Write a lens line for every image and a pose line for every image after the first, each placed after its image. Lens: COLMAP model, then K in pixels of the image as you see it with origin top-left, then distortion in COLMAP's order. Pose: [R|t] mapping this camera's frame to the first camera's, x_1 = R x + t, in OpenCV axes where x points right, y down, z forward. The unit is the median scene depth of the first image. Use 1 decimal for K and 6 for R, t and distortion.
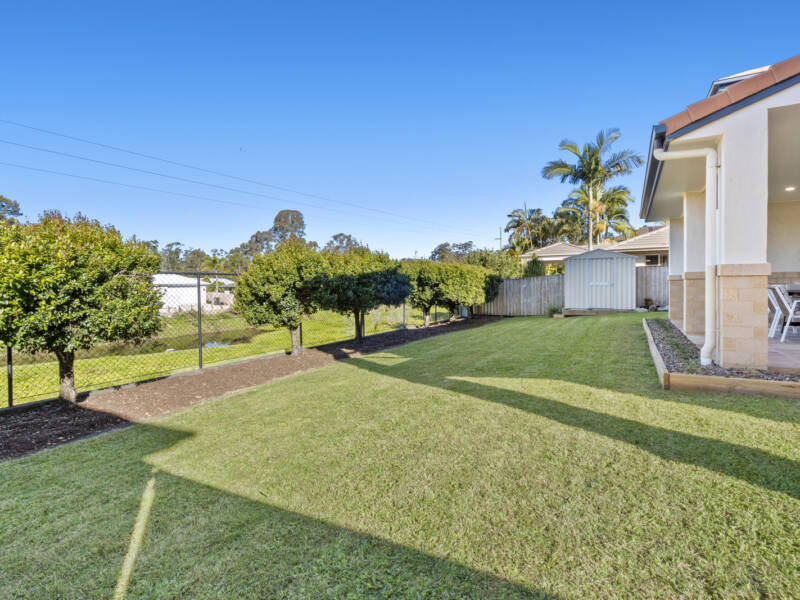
lens RADIAL K [[408.2, 0, 399.4], [0, 408.2, 287.0], [0, 0, 1]] dist [-0.005143, -0.000373]
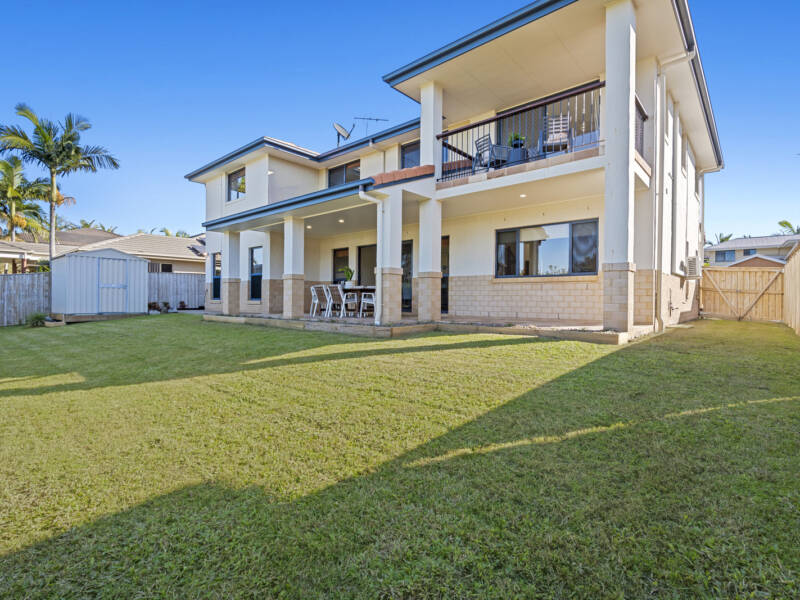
lens RADIAL K [[408.2, 0, 400.2], [0, 408.2, 300.3], [0, 0, 1]] dist [-0.005143, -0.000373]
pose [[0.204051, 0.006277, 0.978940, -0.207301], [-0.000578, 0.999980, -0.006291, 0.022000], [-0.978960, 0.000718, 0.204050, 0.123821]]
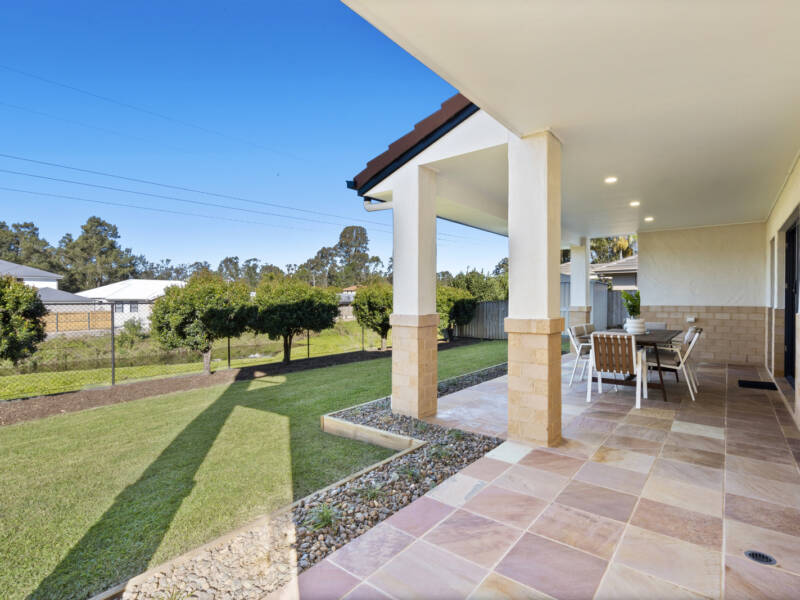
lens RADIAL K [[408.2, 0, 393.1], [0, 408.2, 300.4], [0, 0, 1]] dist [-0.005143, -0.000373]
pose [[0.984877, 0.007145, -0.173106, 0.212451], [-0.007404, 0.999972, -0.000851, -0.020052], [0.173096, 0.002119, 0.984903, -0.004512]]
